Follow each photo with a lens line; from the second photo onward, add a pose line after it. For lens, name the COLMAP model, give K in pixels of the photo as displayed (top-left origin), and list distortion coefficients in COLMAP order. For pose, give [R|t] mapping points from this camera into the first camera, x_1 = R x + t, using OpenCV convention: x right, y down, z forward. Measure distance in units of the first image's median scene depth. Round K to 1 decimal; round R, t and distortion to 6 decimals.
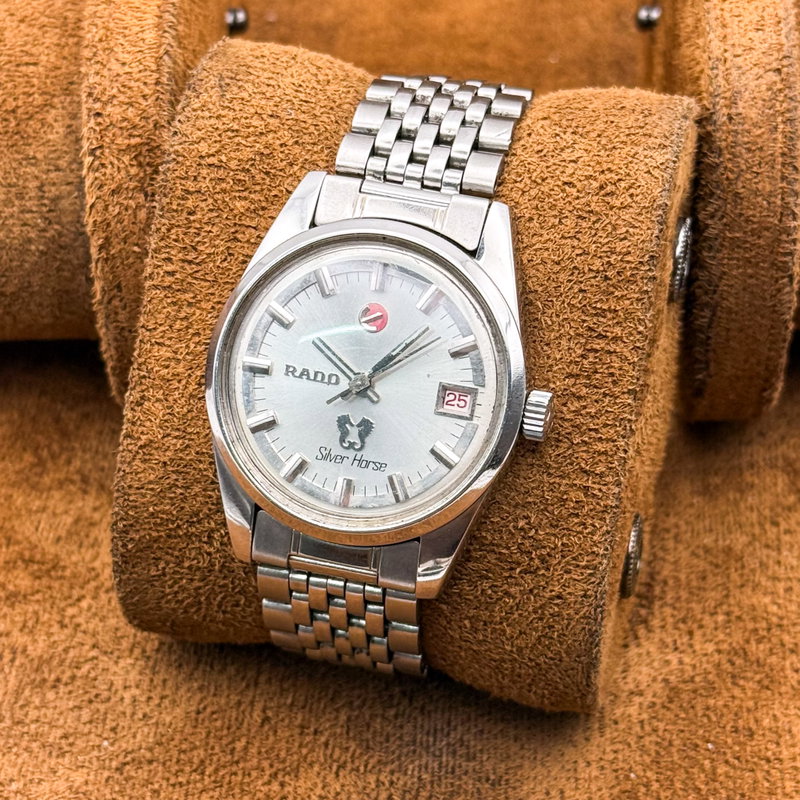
lens RADIAL K [[2183.9, 0, 401.6], [0, 2183.9, 400.9], [0, 0, 1]] dist [0.186642, 0.000000]
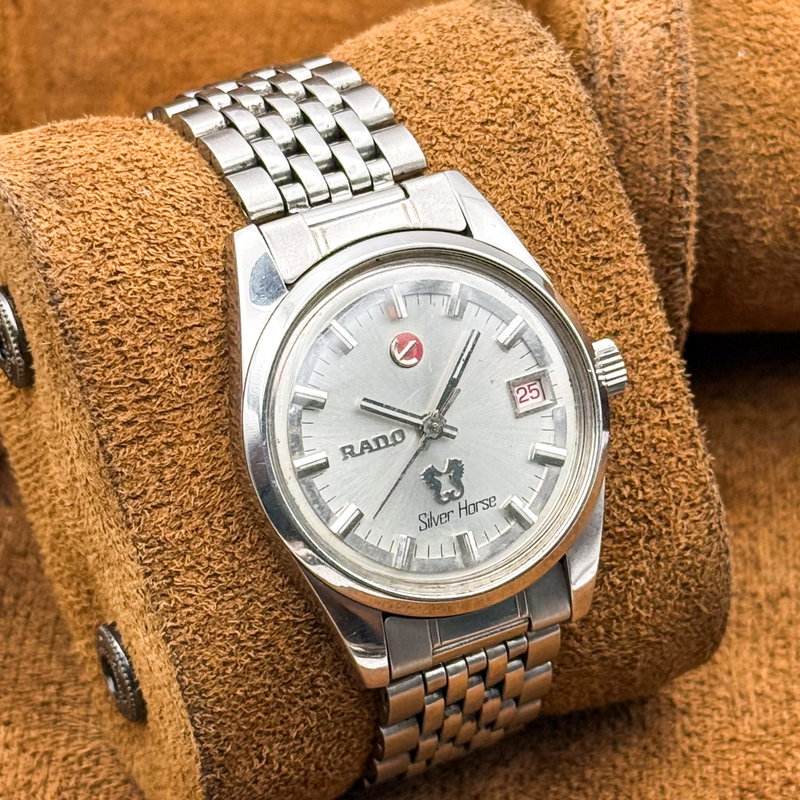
lens RADIAL K [[2926.1, 0, 403.8], [0, 2926.1, 424.2], [0, 0, 1]] dist [0.193709, 0.000000]
pose [[0.768910, -0.438558, 0.465235, -0.543685], [0.440960, 0.890661, 0.110800, -0.136104], [-0.462959, 0.119955, 0.878225, 0.007924]]
